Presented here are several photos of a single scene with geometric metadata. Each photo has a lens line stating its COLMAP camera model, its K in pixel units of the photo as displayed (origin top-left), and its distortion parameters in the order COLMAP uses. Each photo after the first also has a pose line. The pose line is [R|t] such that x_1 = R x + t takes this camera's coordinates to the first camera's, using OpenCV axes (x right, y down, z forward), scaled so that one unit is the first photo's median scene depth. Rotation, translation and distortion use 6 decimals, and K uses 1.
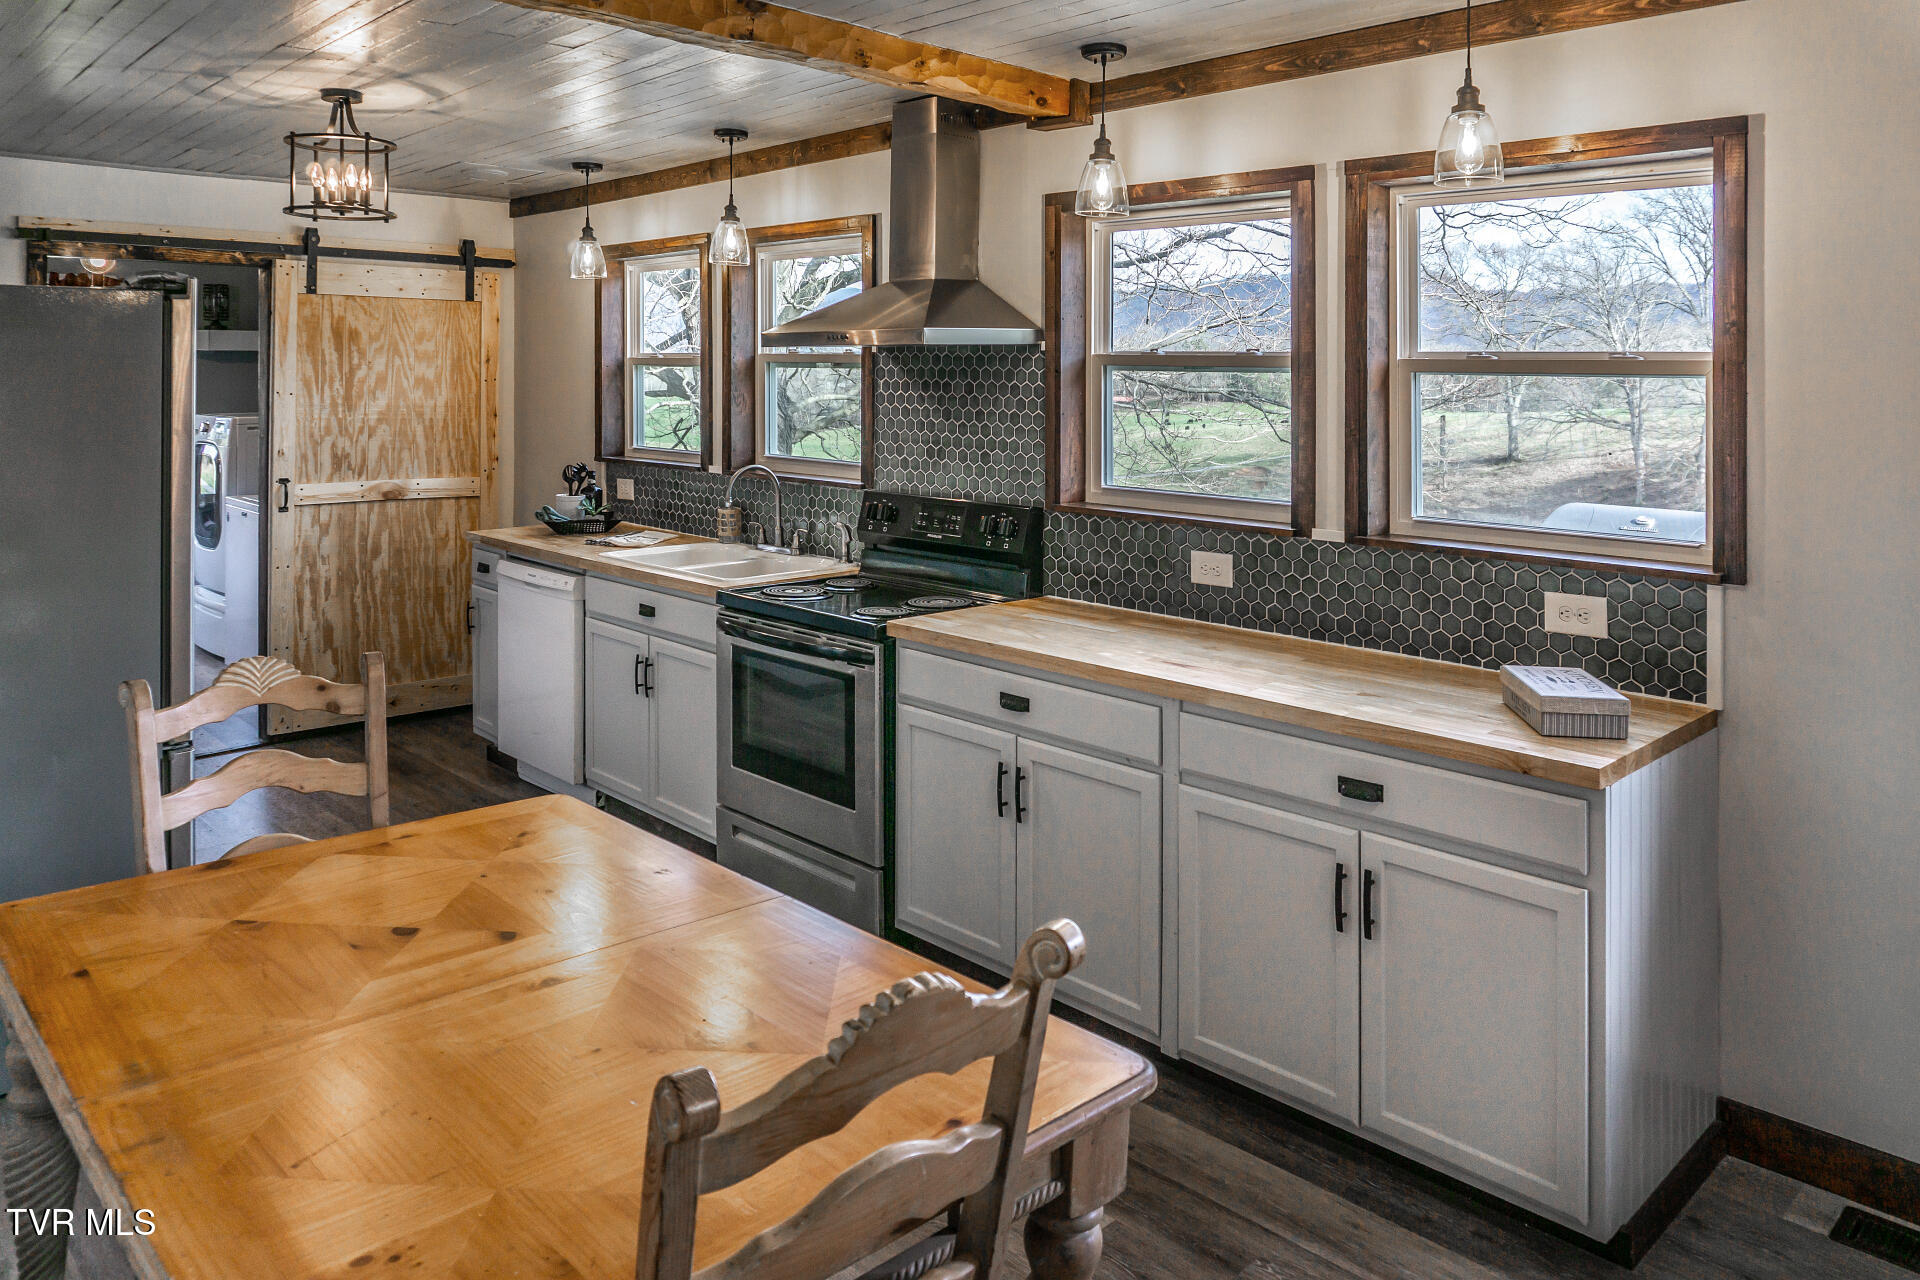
lens RADIAL K [[1347.8, 0, 919.0], [0, 1347.8, 570.5], [0, 0, 1]] dist [-0.013569, 0.000840]
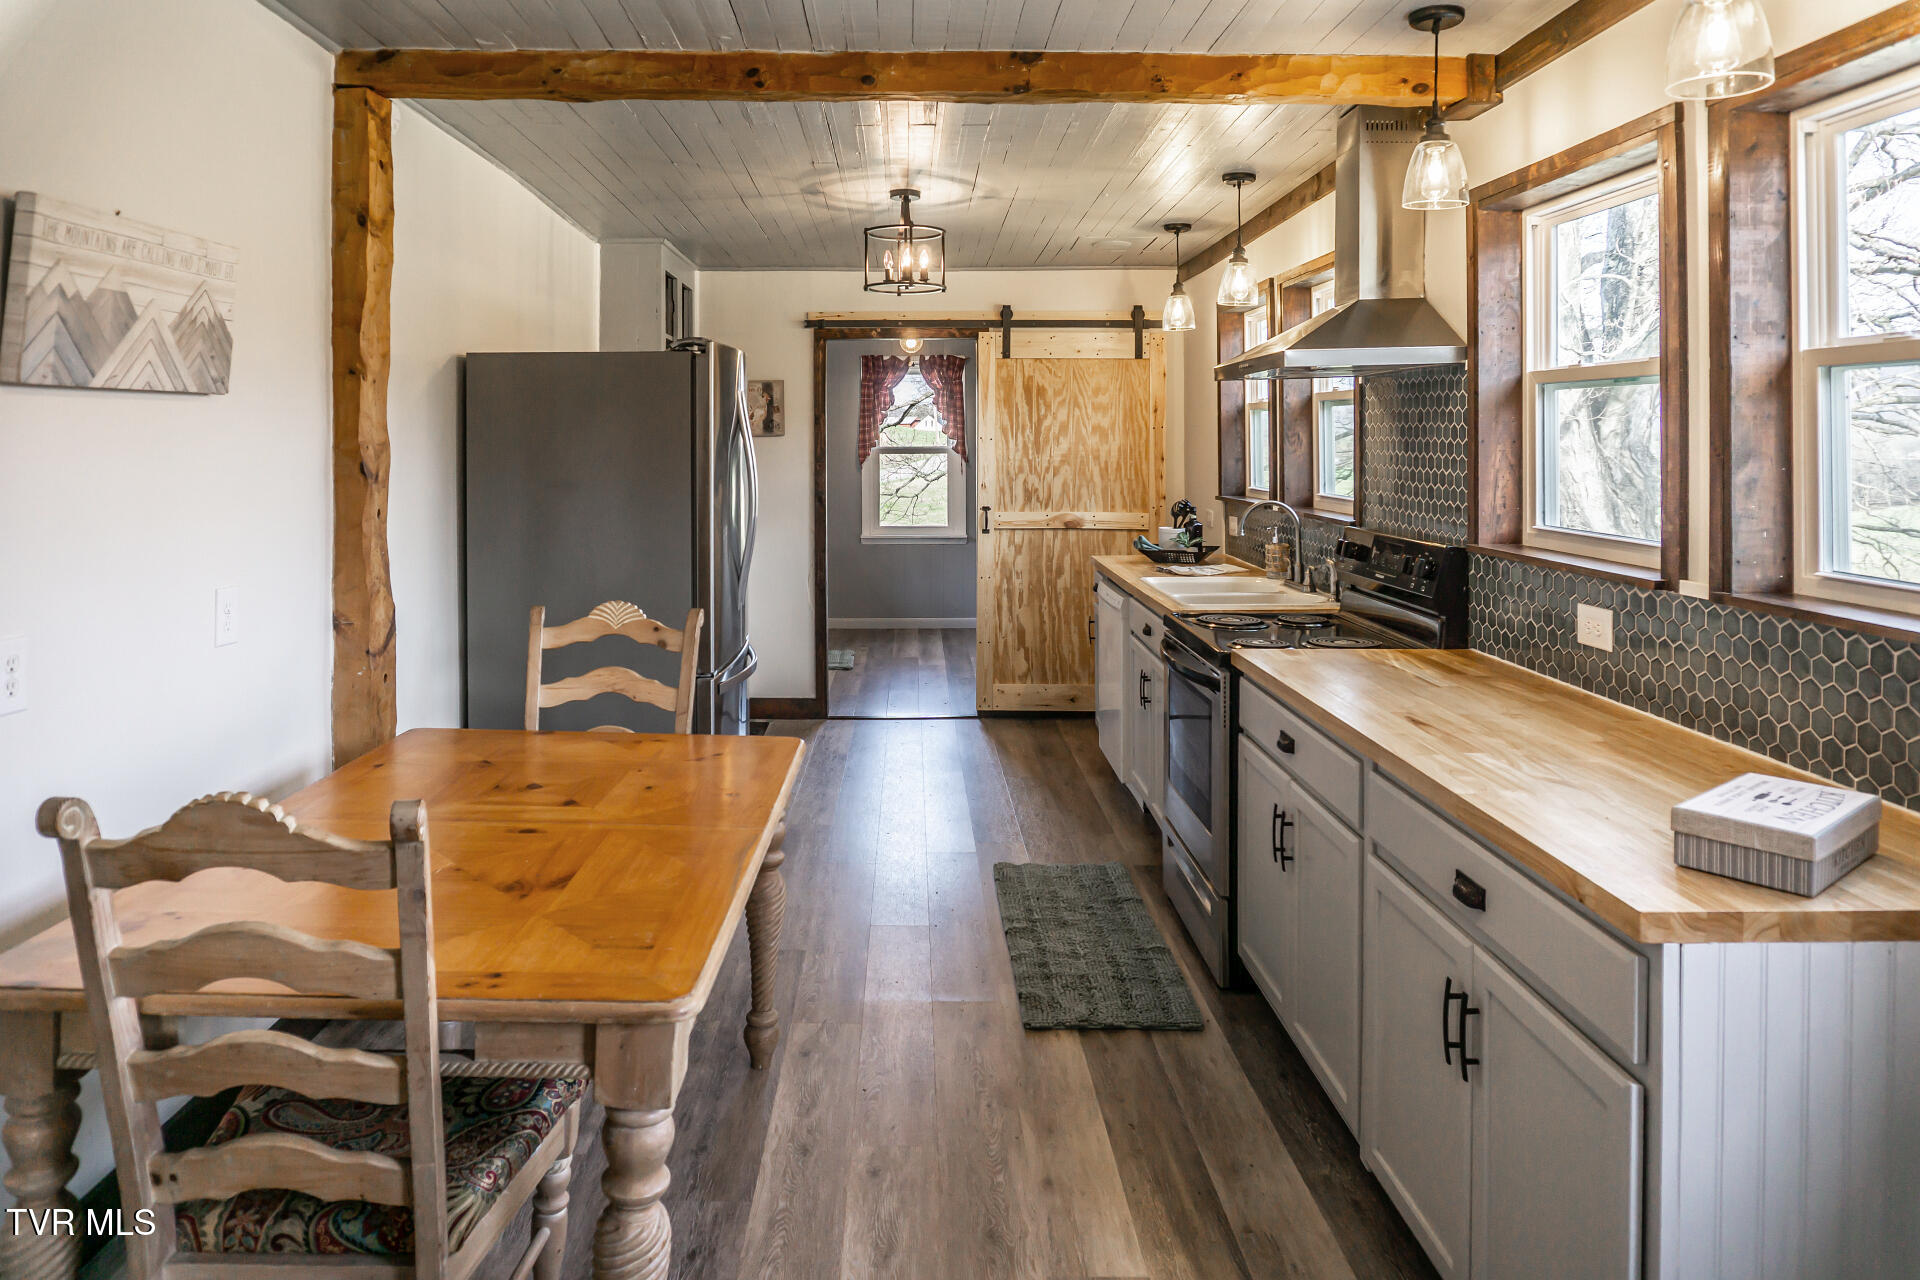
lens RADIAL K [[1244.2, 0, 964.6], [0, 1244.2, 613.9], [0, 0, 1]] dist [-0.002014, 0.000214]
pose [[0.728691, 0.084205, -0.679646, 0.308286], [-0.093471, 0.995354, 0.023103, 0.006283], [0.678434, 0.046693, 0.733176, 0.134362]]
